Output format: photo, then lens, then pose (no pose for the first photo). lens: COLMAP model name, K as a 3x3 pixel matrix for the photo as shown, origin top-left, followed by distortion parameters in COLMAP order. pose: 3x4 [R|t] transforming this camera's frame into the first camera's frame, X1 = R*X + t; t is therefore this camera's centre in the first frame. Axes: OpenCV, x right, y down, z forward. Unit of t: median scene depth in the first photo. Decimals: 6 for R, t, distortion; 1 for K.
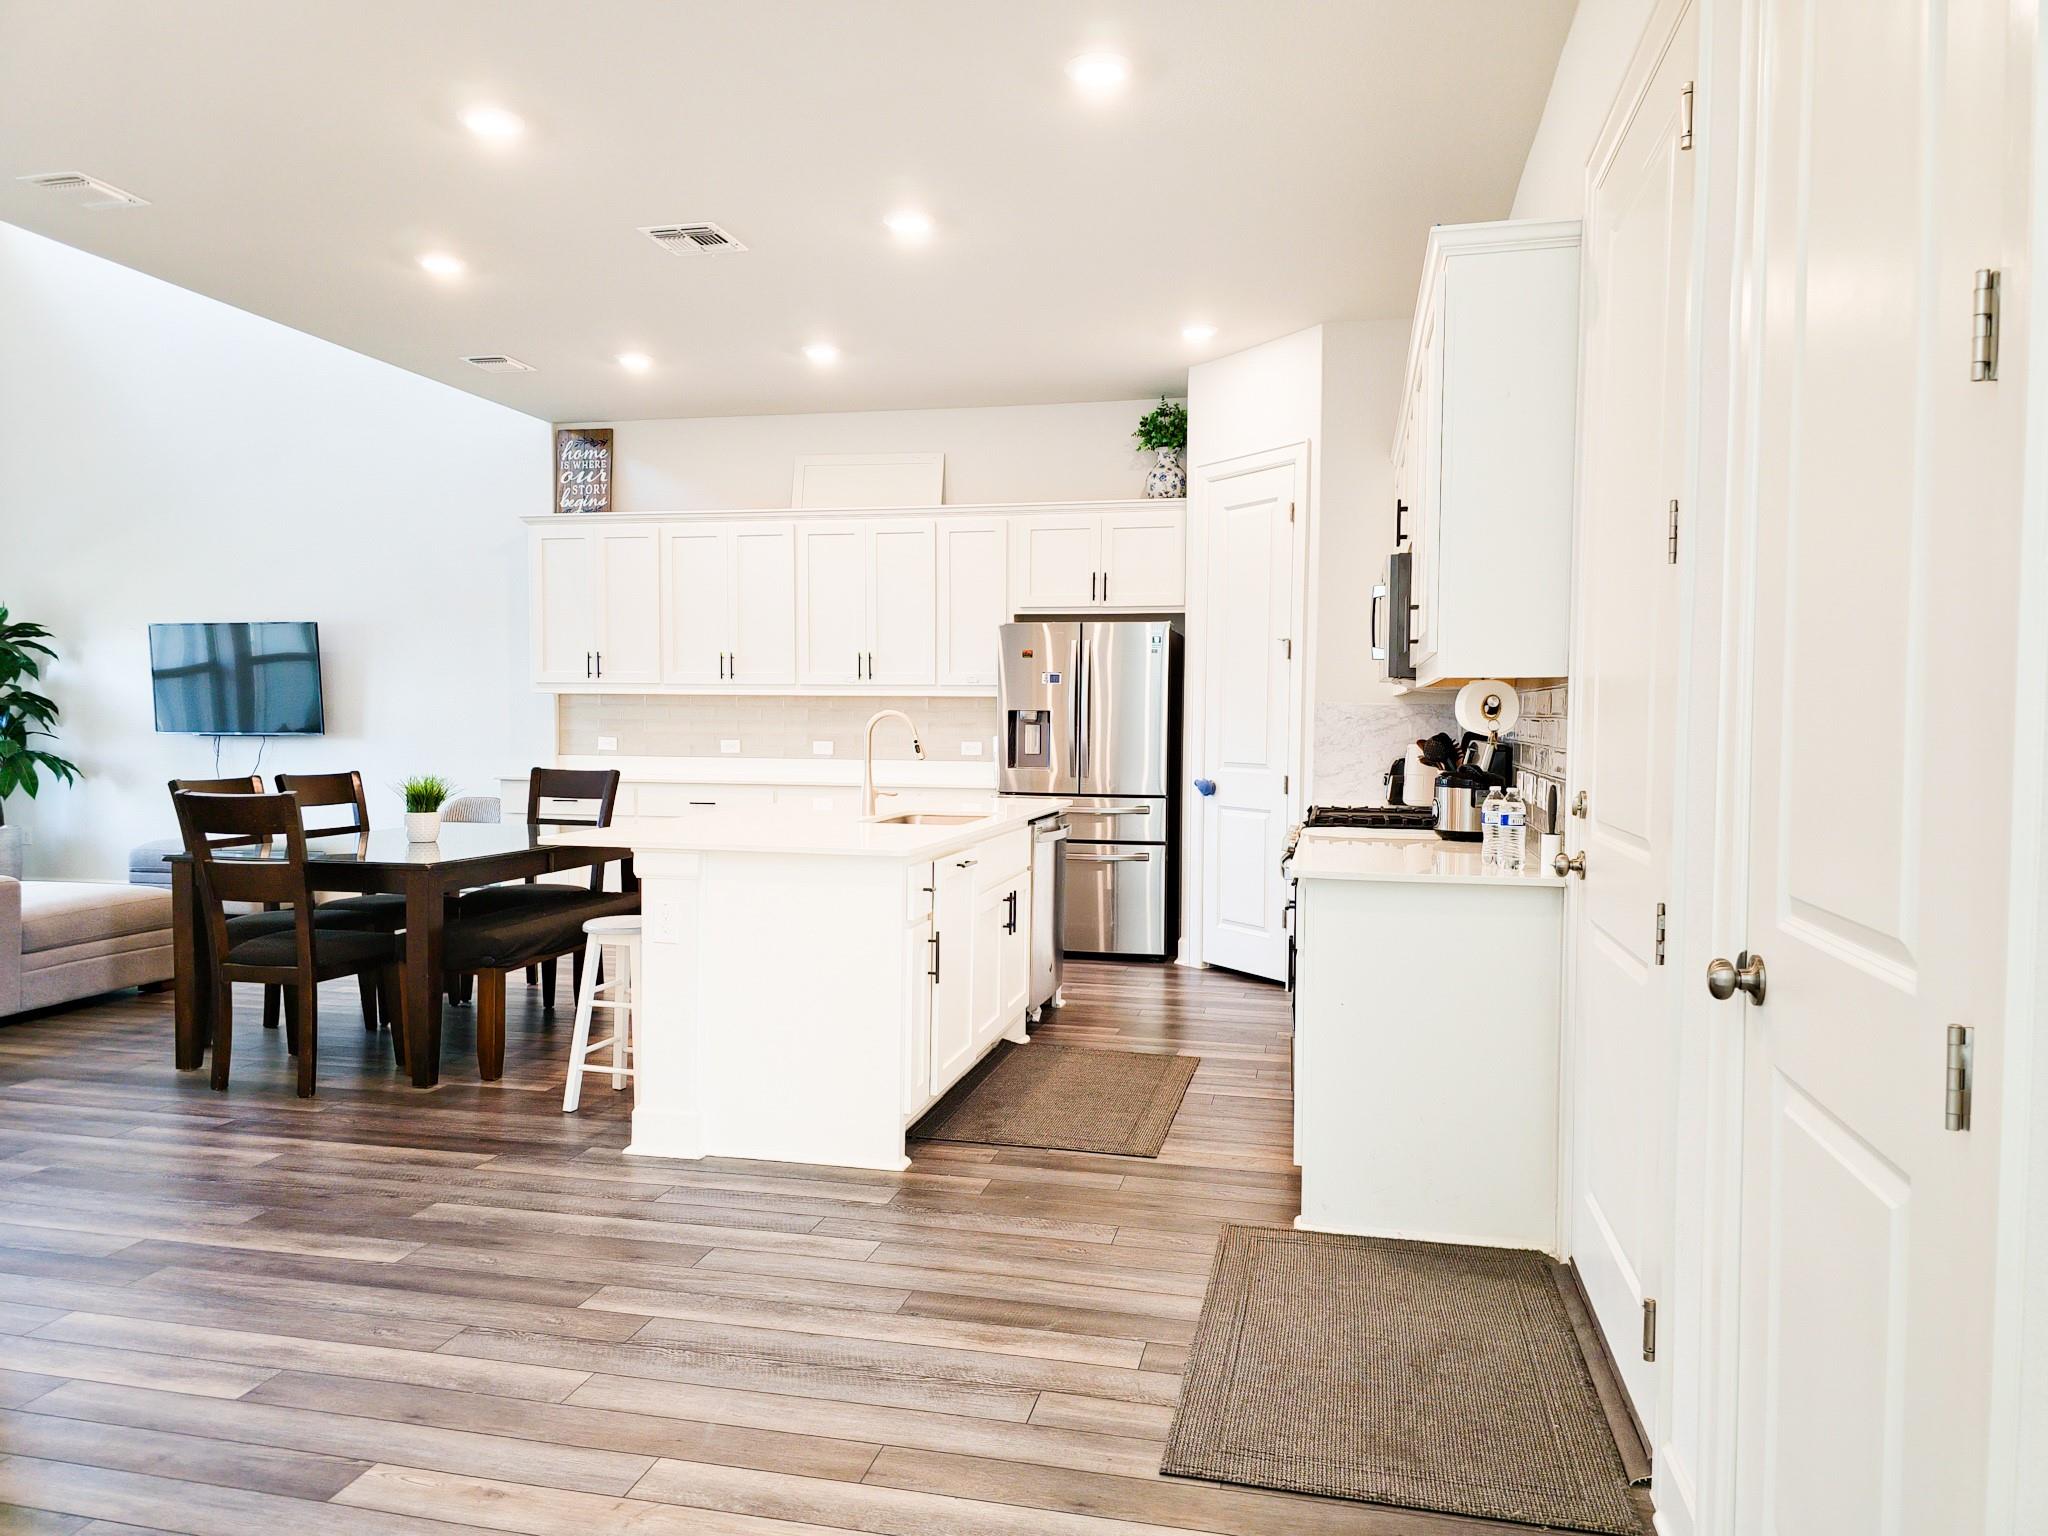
lens RADIAL K [[1382.7, 0, 1025.8], [0, 1382.7, 784.5], [0, 0, 1]] dist [0.094917, -0.097982]
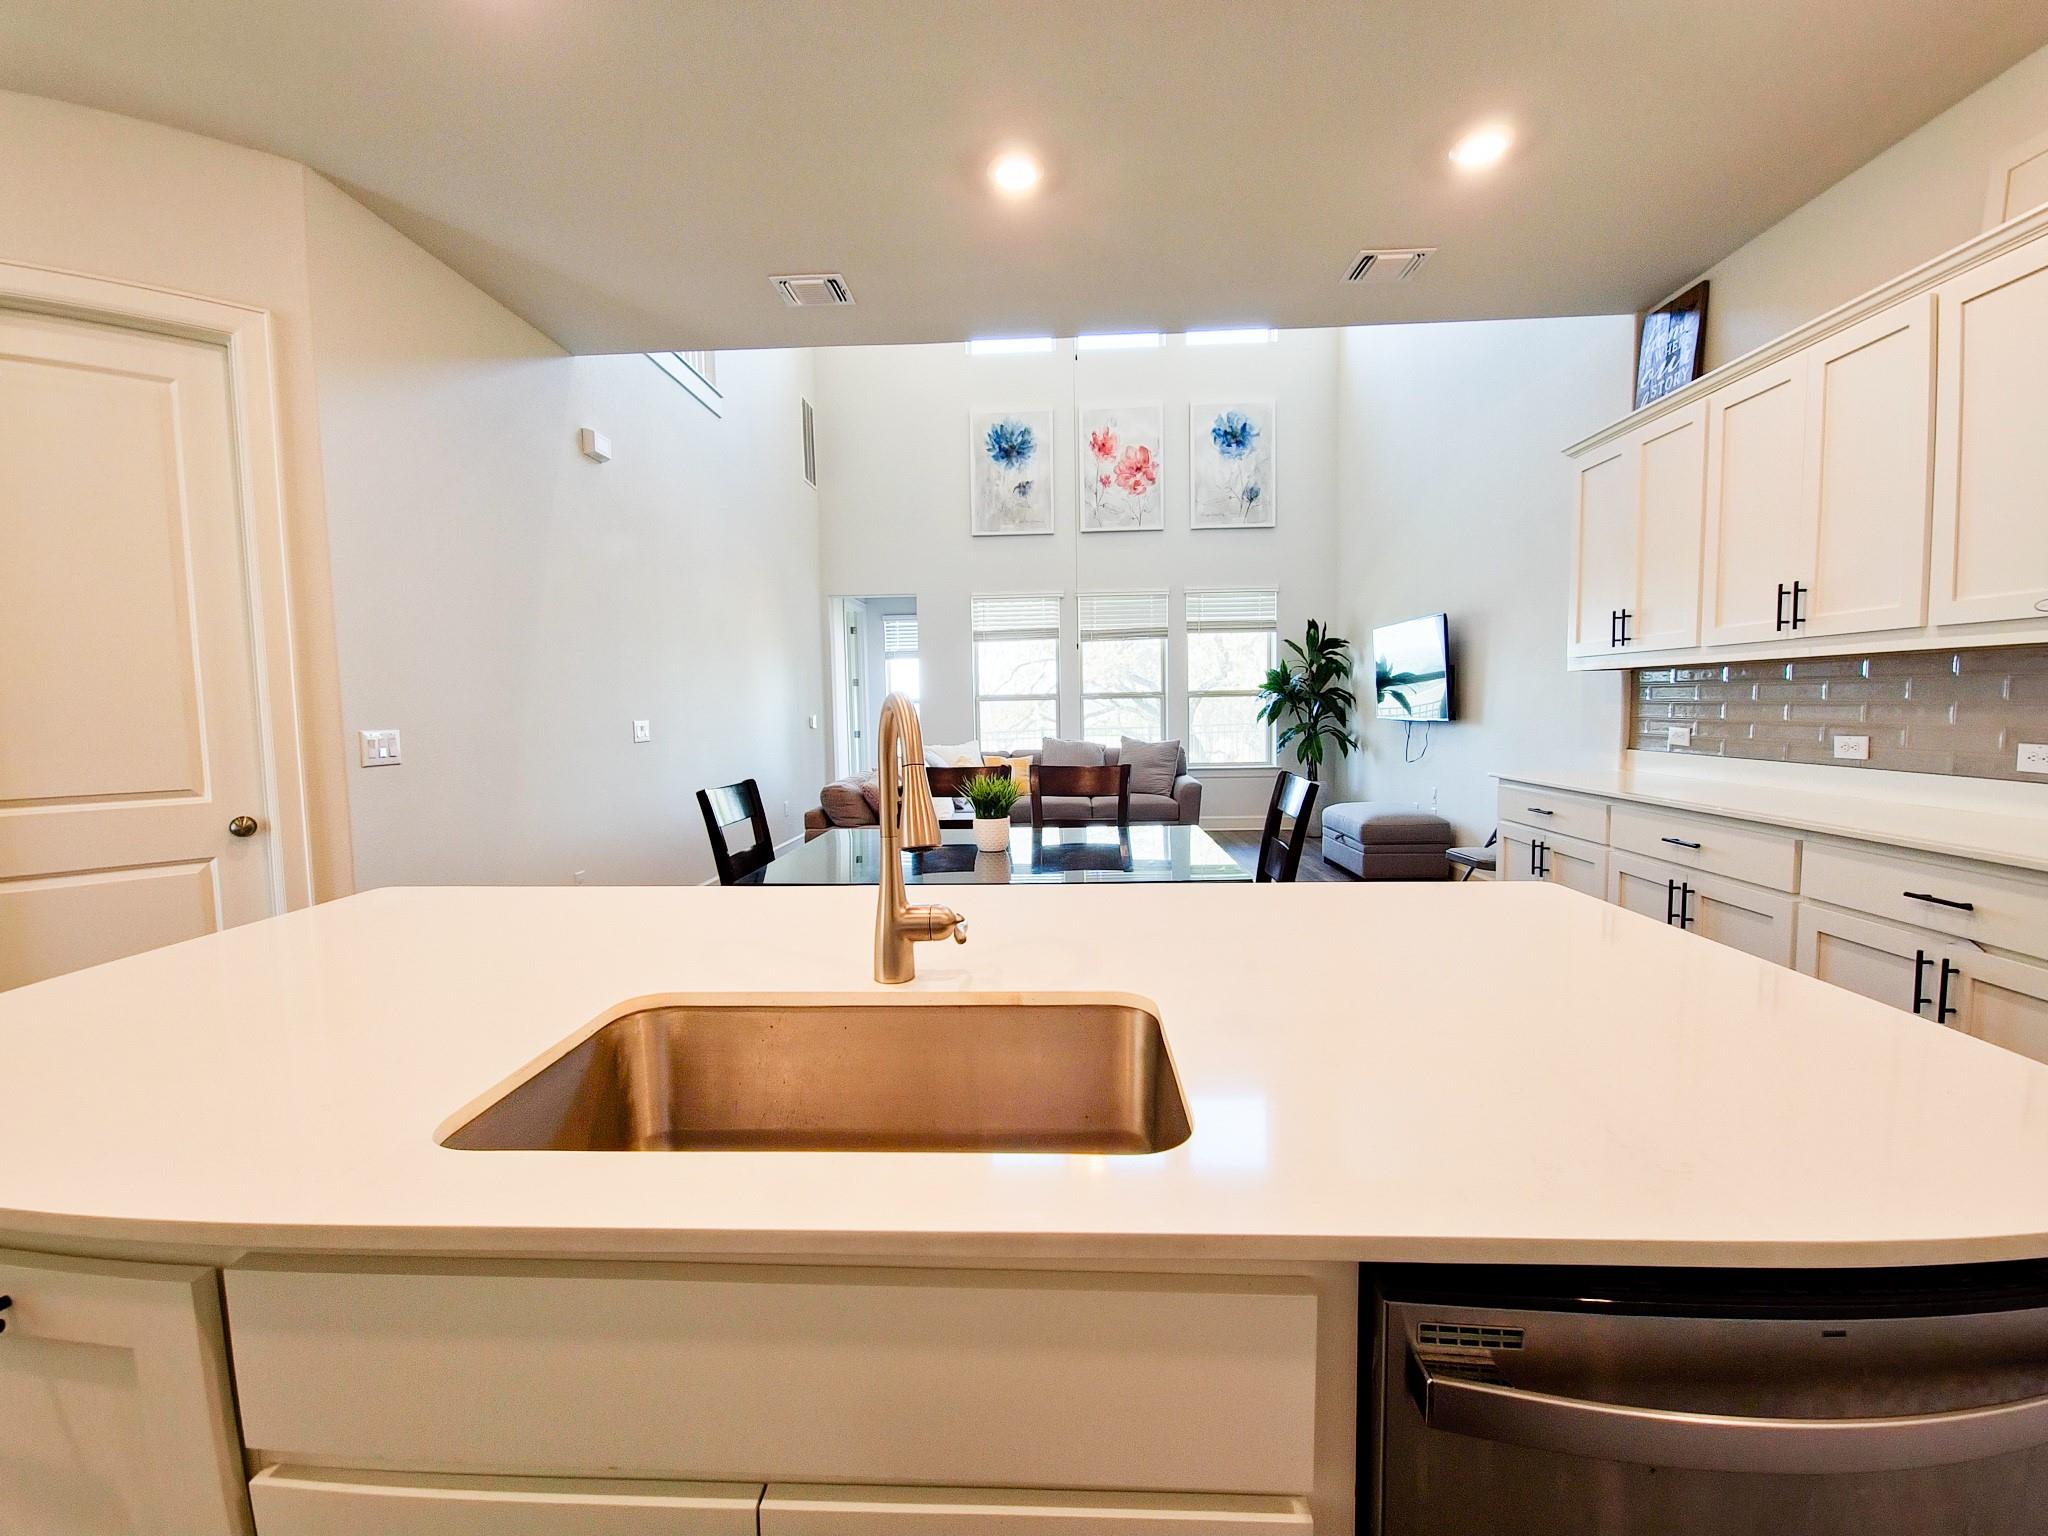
lens RADIAL K [[840.3, 0, 1022.1], [0, 840.3, 764.1], [0, 0, 1]] dist [0.006084, -0.004870]
pose [[0.179397, 0.059802, -0.981958, 0.076011], [-0.029723, 0.998024, 0.055351, -0.033738], [0.983328, 0.019257, 0.180820, 0.690931]]
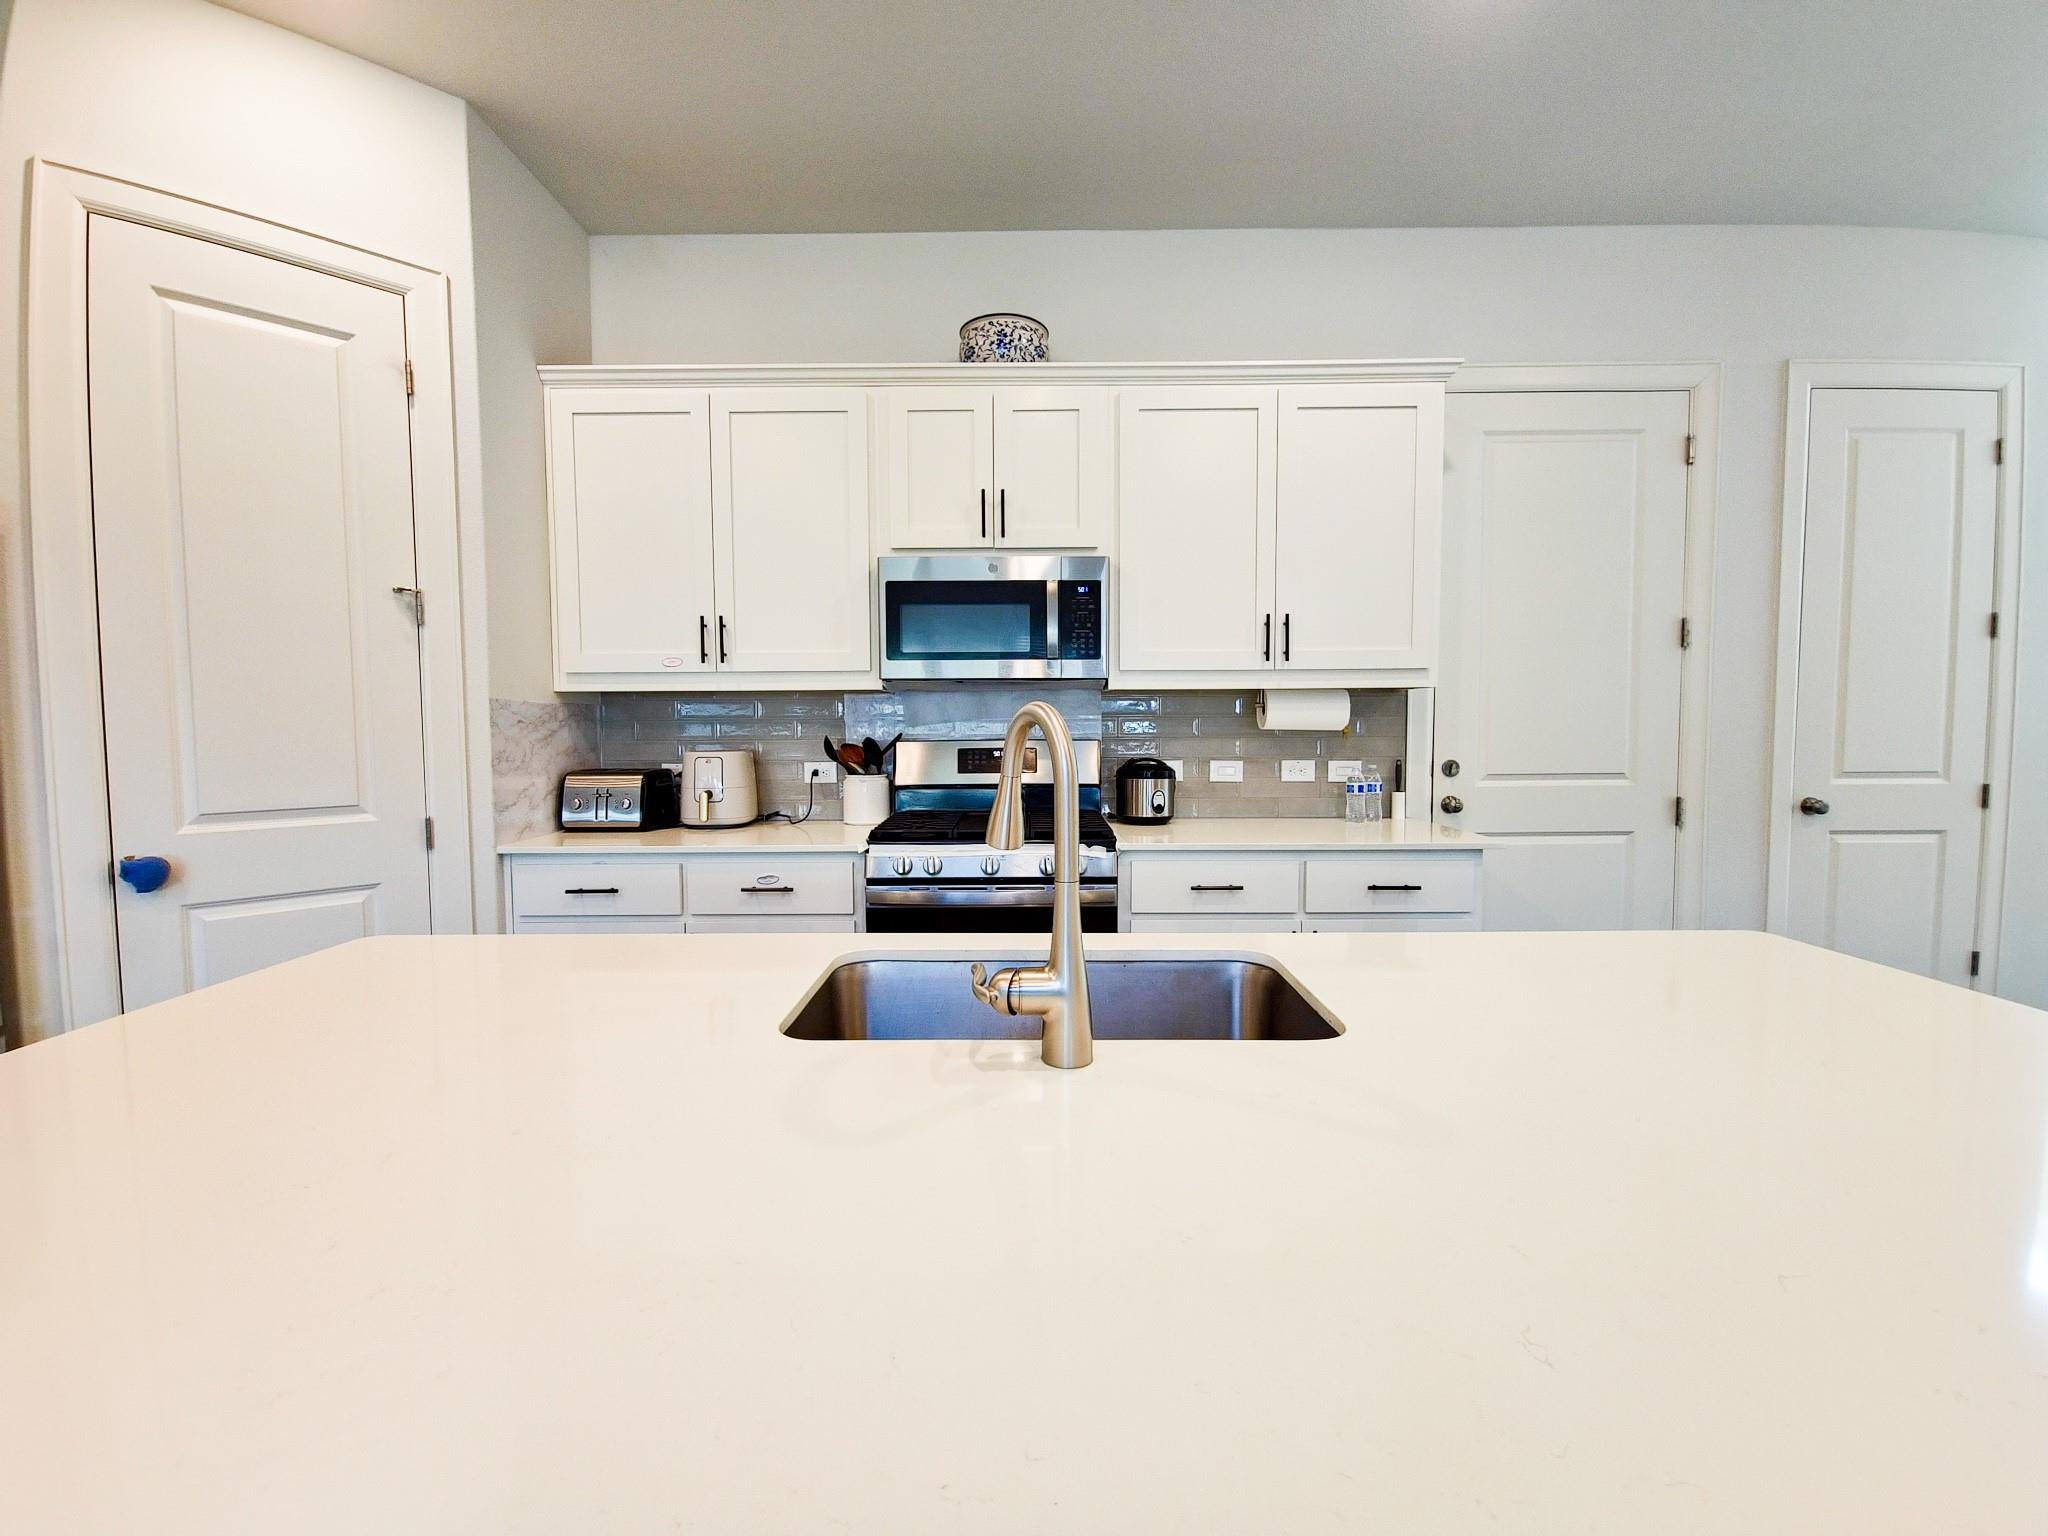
lens RADIAL K [[840.3, 0, 1022.1], [0, 840.3, 764.1], [0, 0, 1]] dist [0.006084, -0.004870]
pose [[-0.218018, -0.056649, 0.974299, -0.198781], [0.052508, 0.996187, 0.069671, -0.036820], [-0.974531, 0.066348, -0.214213, 0.728563]]
